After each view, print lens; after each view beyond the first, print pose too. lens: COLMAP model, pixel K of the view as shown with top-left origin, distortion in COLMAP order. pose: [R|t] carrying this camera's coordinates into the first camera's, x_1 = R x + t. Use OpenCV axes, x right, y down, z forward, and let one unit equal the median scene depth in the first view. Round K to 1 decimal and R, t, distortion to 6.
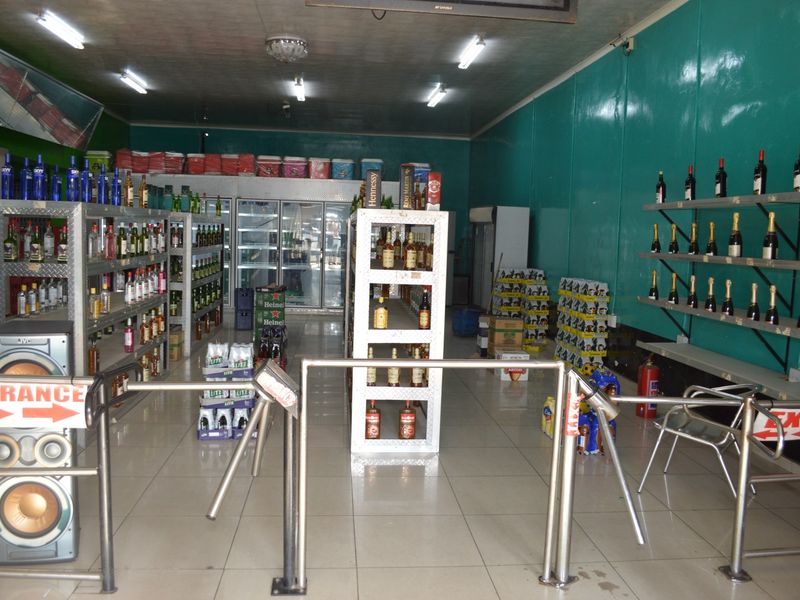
lens RADIAL K [[726.9, 0, 400.0], [0, 726.9, 300.0], [0, 0, 1]] dist [-0.091717, 0.000093]
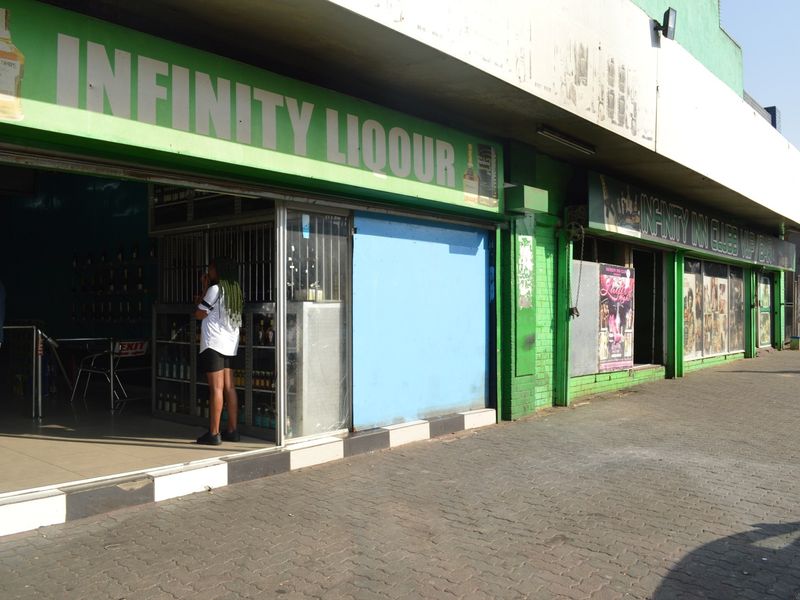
lens RADIAL K [[726.9, 0, 400.0], [0, 726.9, 300.0], [0, 0, 1]] dist [-0.091717, 0.000093]
pose [[0.725803, -0.016192, 0.687712, -0.388682], [0.086310, 0.993966, -0.067688, 0.194670], [-0.682466, 0.108484, 0.722822, -1.174926]]
